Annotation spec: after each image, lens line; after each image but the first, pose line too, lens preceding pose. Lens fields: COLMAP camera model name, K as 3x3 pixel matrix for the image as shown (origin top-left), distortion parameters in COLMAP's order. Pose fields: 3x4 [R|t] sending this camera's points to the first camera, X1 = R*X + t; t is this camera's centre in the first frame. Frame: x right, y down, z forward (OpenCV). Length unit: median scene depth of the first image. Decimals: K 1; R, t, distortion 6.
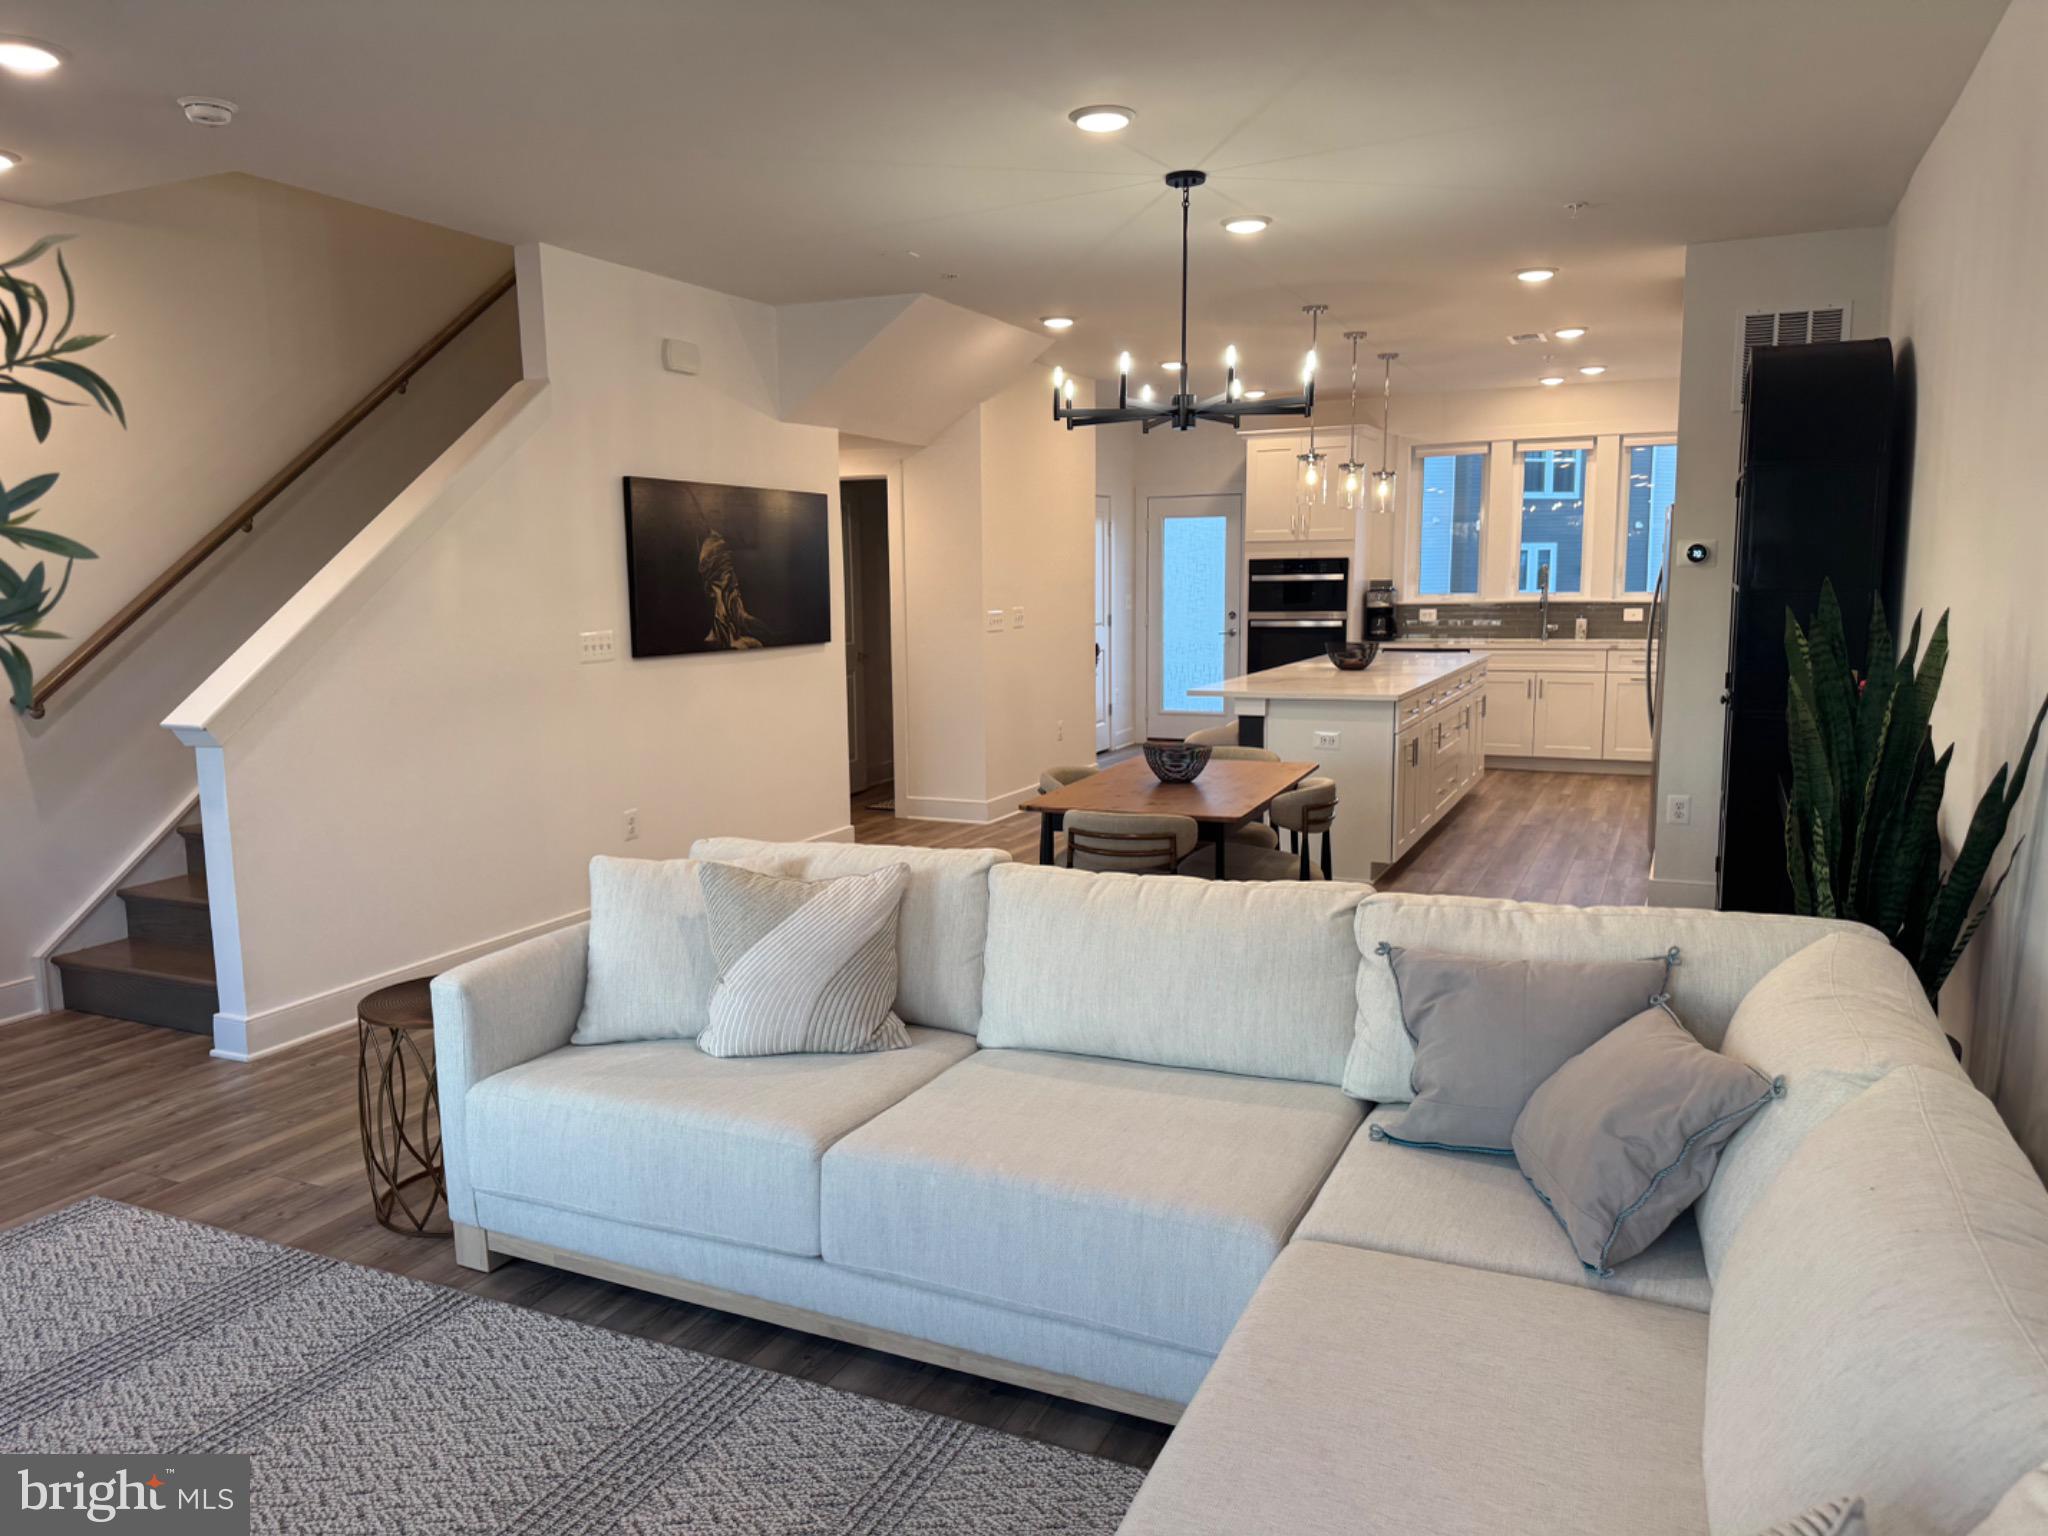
lens RADIAL K [[1438.4, 0, 1030.6], [0, 1438.4, 817.9], [0, 0, 1]] dist [0.063404, -0.080342]
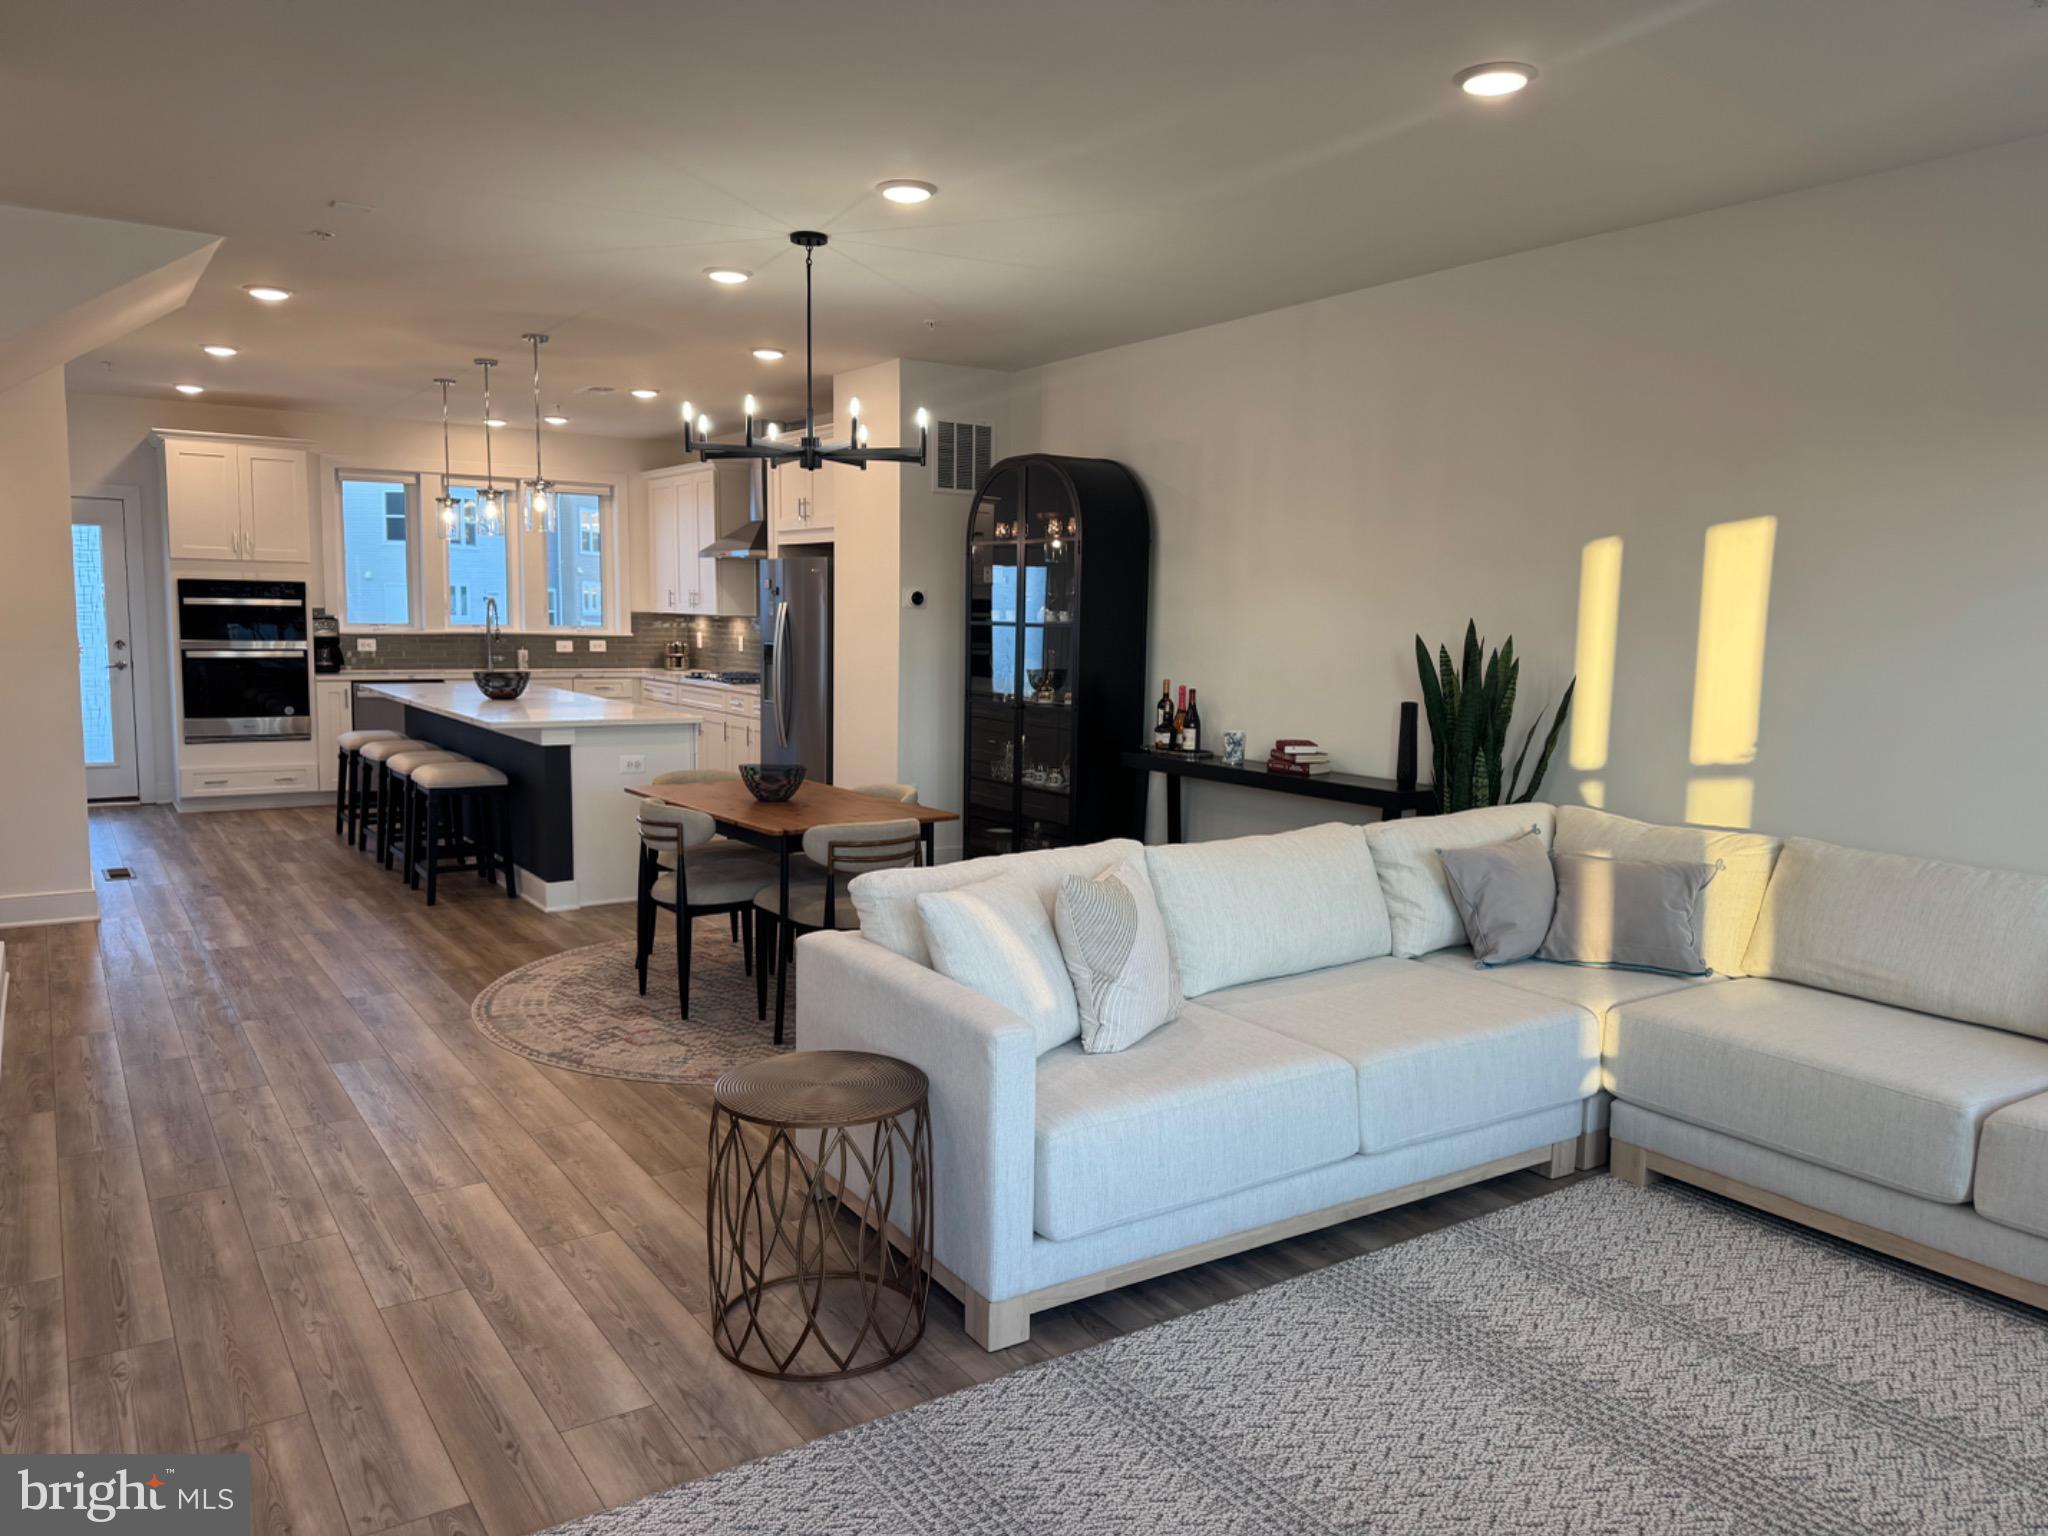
lens RADIAL K [[1438.4, 0, 1041.6], [0, 1438.4, 797.2], [0, 0, 1]] dist [0.063404, -0.080342]
pose [[0.511165, -0.087625, 0.855004, -0.537709], [0.121070, 0.992211, 0.029305, -0.026862], [-0.850913, 0.088536, 0.517792, 0.230980]]
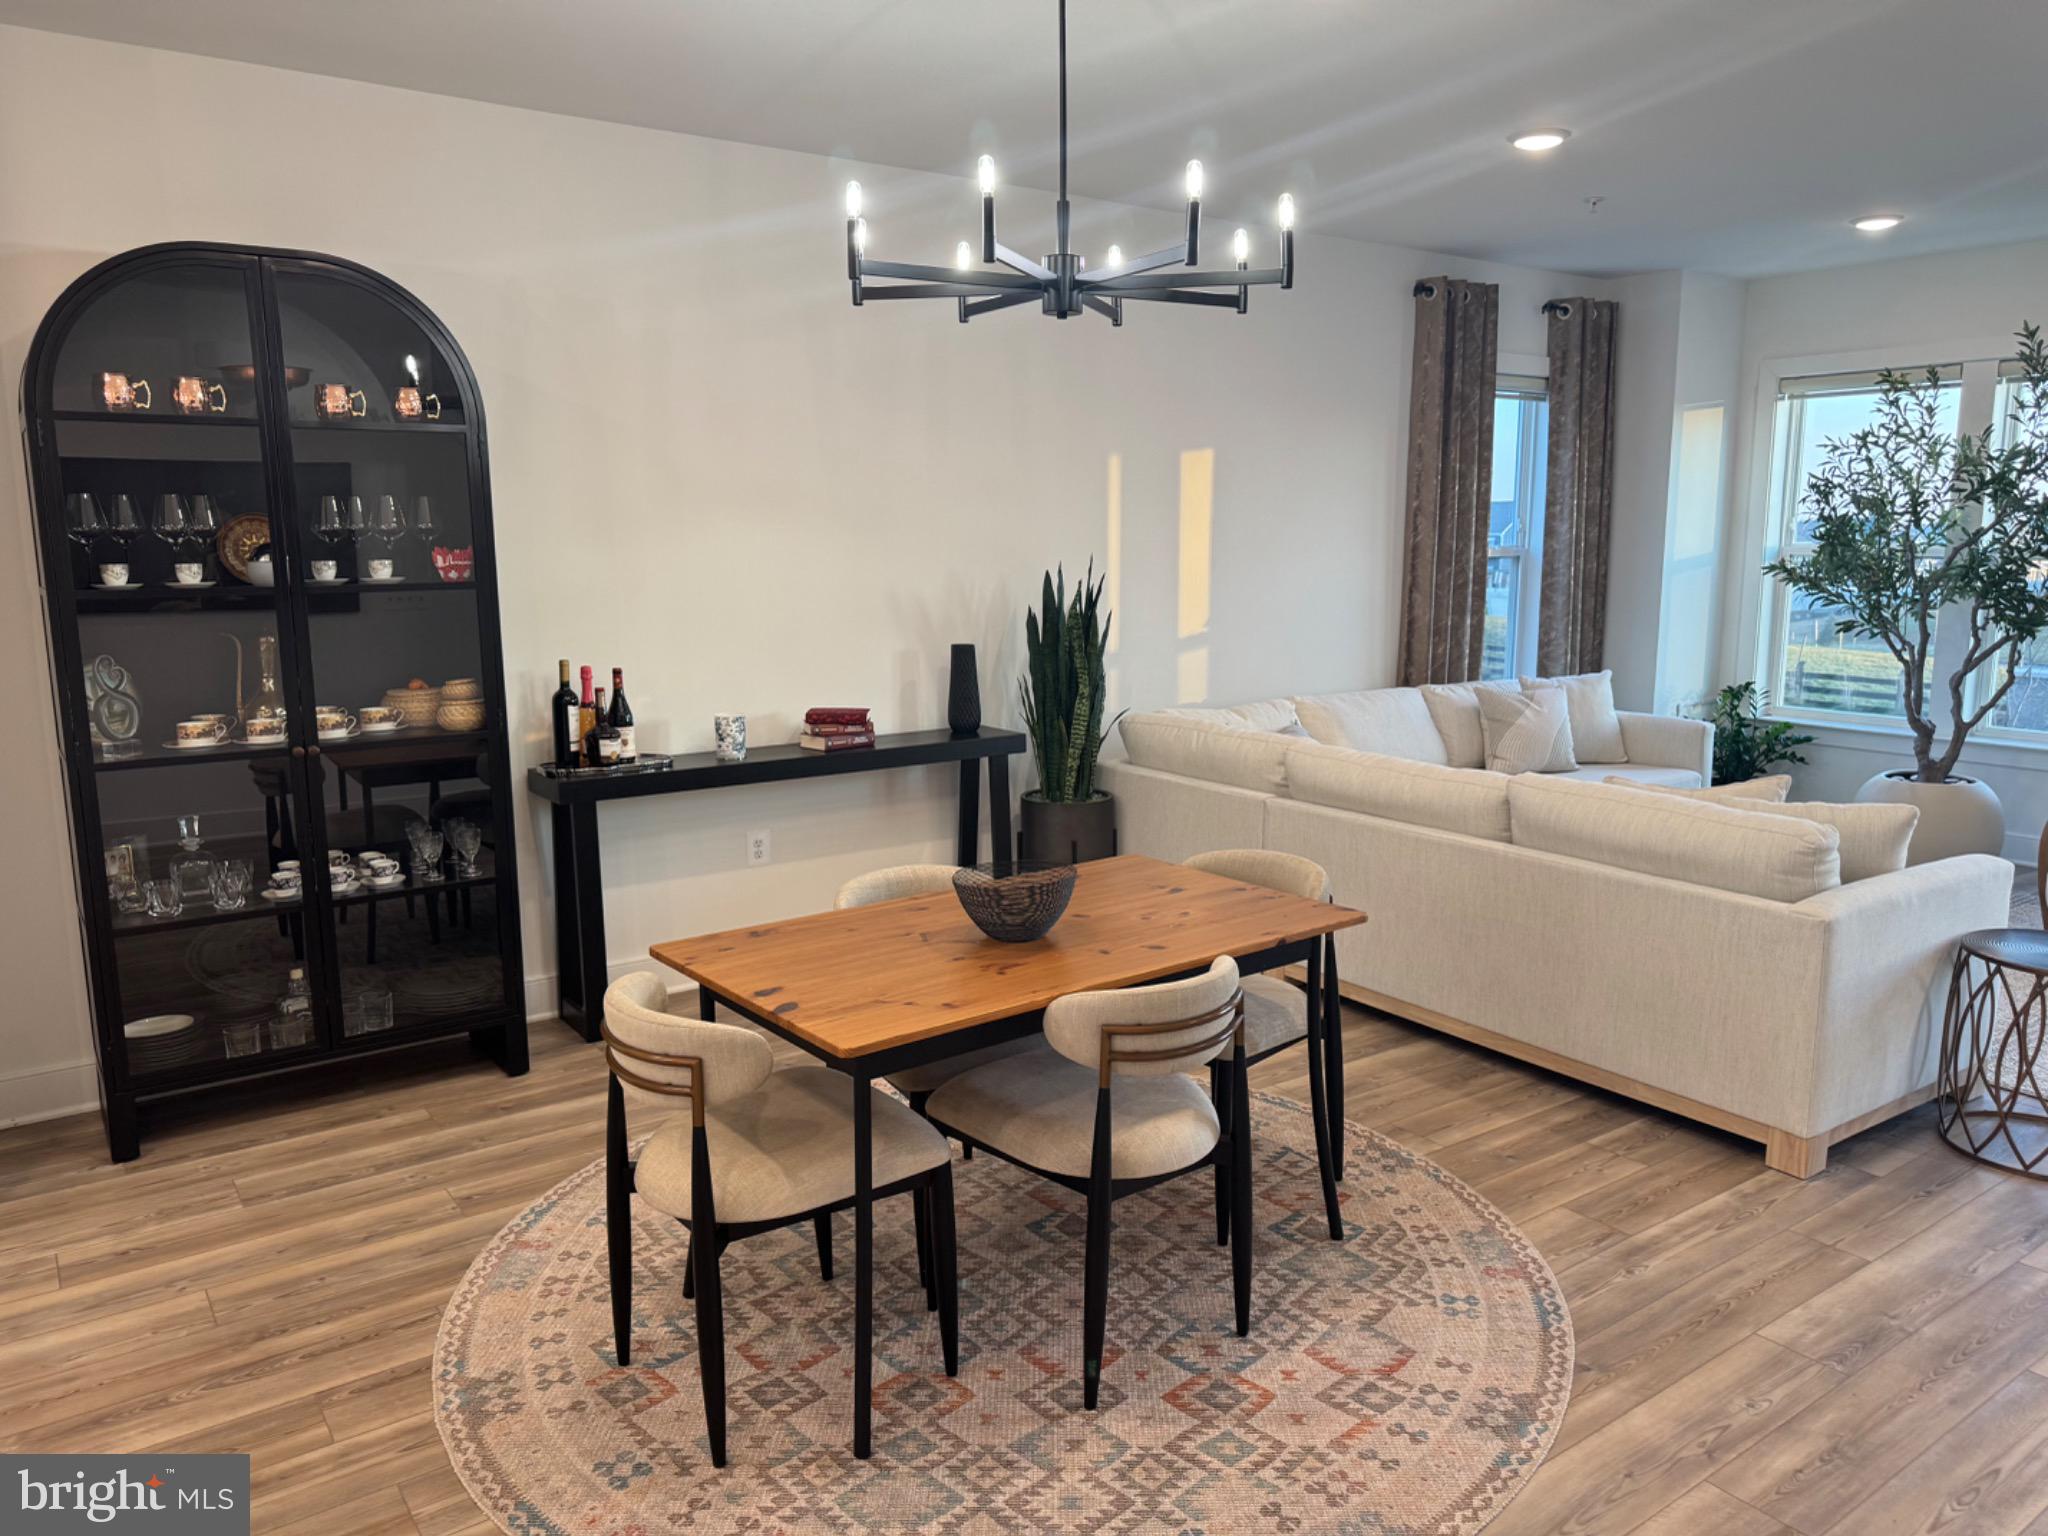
lens RADIAL K [[1438.4, 0, 1038.4], [0, 1438.4, 779.6], [0, 0, 1]] dist [0.063404, -0.080342]
pose [[-0.871634, -0.064493, 0.485896, -0.135298], [0.101660, 0.945964, 0.307924, -0.196971], [-0.479499, 0.317793, -0.817978, 1.114783]]
